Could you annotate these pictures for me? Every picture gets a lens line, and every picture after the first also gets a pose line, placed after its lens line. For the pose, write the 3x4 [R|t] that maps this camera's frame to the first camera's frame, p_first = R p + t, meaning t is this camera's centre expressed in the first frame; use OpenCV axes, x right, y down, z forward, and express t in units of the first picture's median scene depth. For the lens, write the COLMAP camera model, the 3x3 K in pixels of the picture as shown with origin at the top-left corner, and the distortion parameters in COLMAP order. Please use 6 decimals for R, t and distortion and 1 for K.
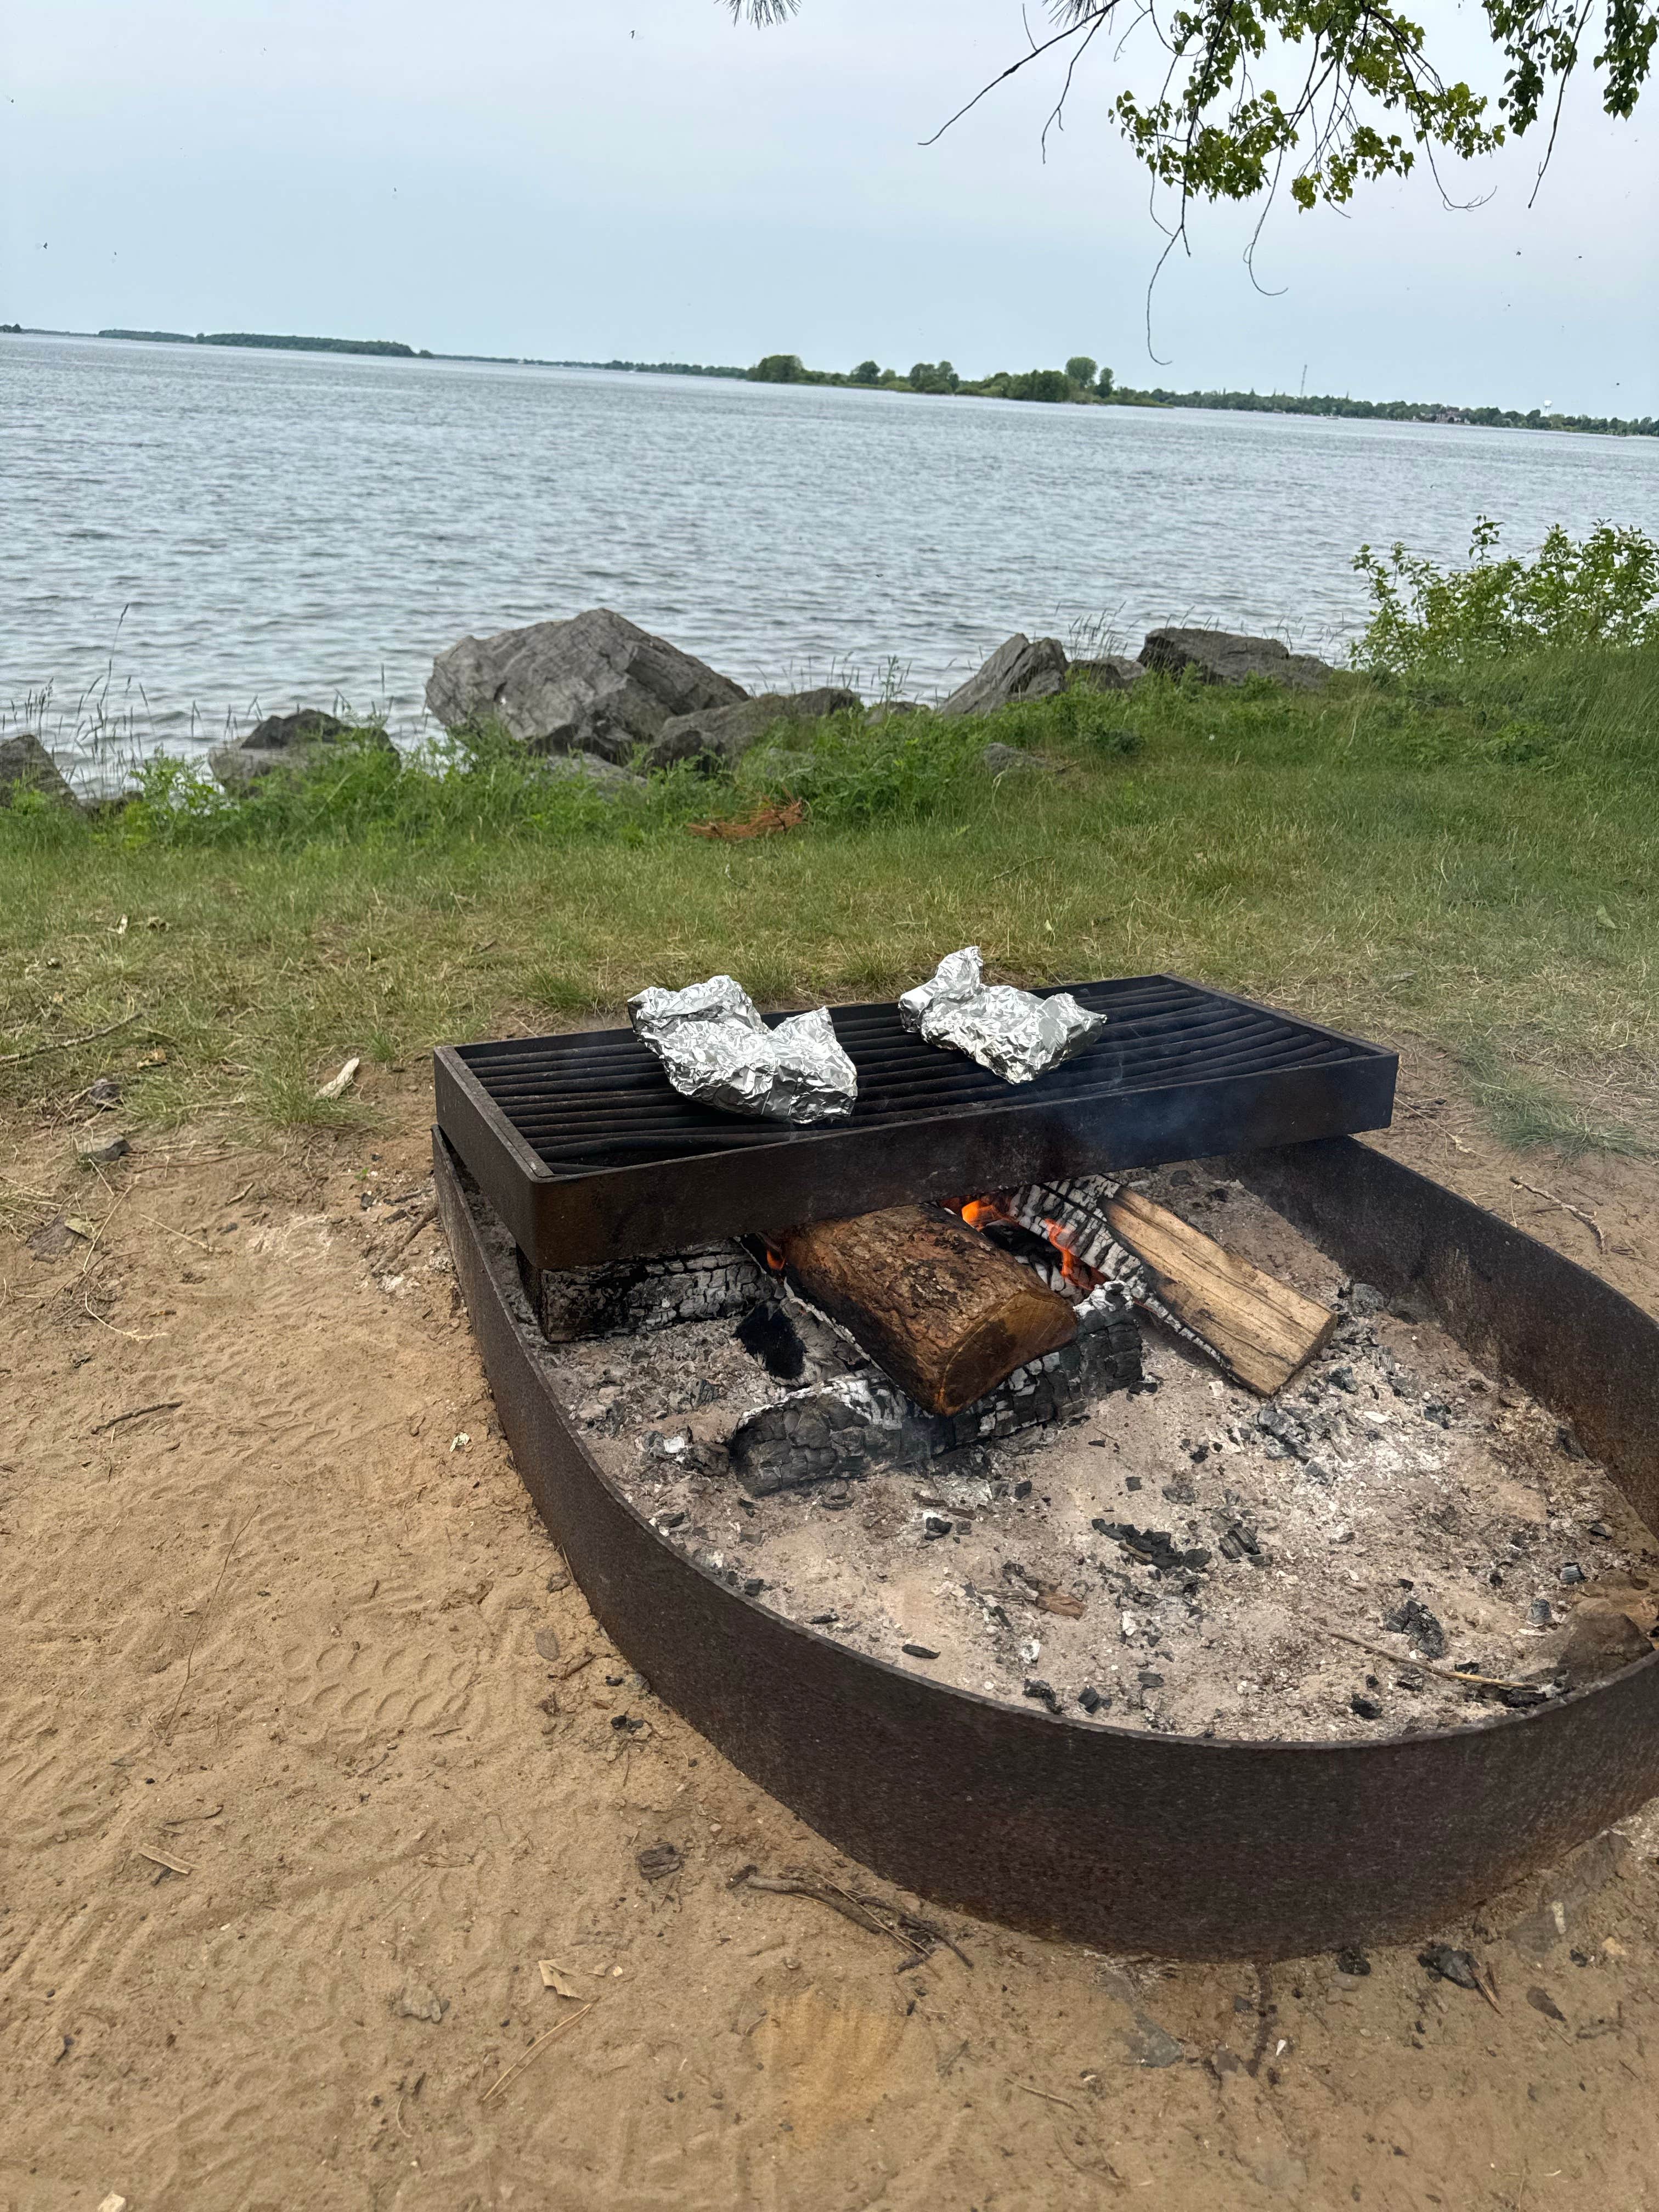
lens RADIAL K [[1725.3, 0, 831.4], [0, 1725.3, 1106.5], [0, 0, 1]] dist [0.036267, 0.002031]
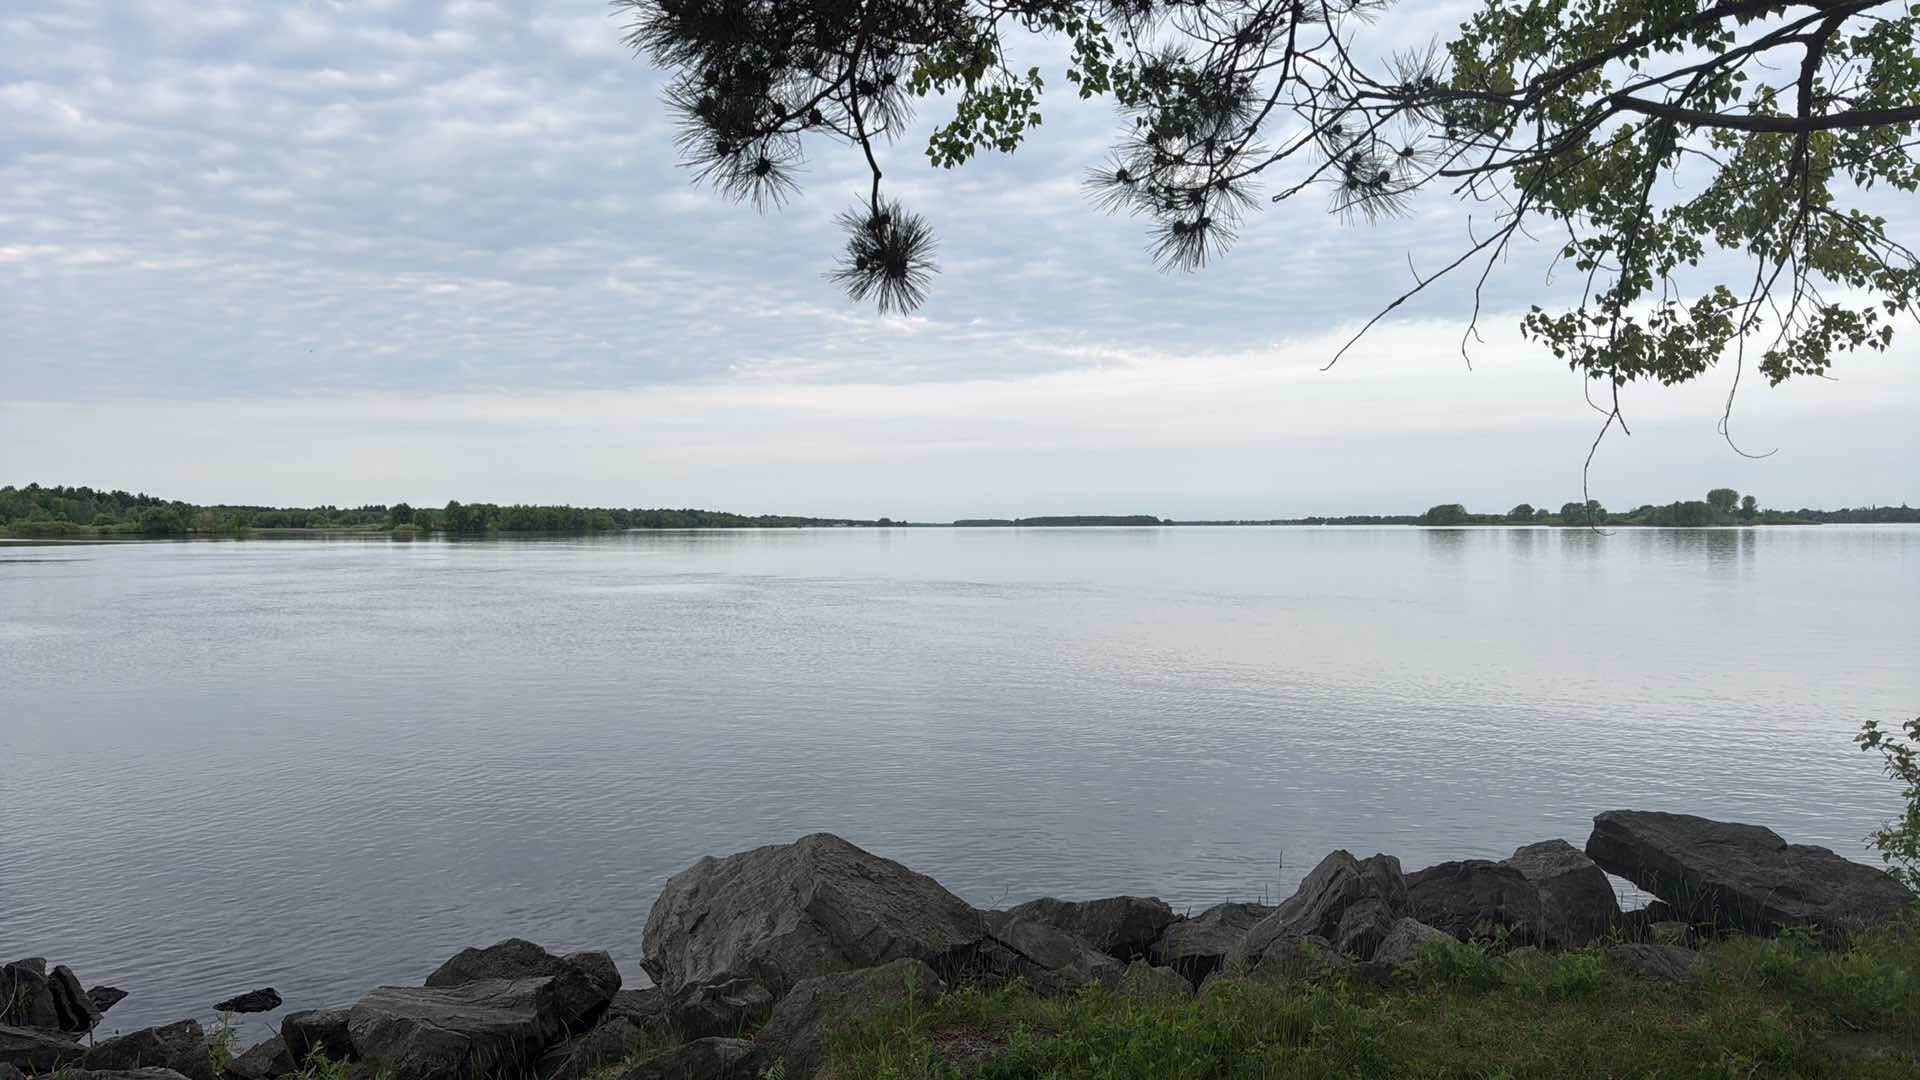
lens RADIAL K [[1289.7, 0, 958.4], [0, 1289.7, 541.0], [0, 0, 1]] dist [-0.003800, -0.004111]
pose [[0.905374, -0.050081, -0.421651, 0.156317], [-0.111117, 0.930471, -0.349107, -0.122771], [0.409817, 0.362925, 0.836860, 0.230121]]
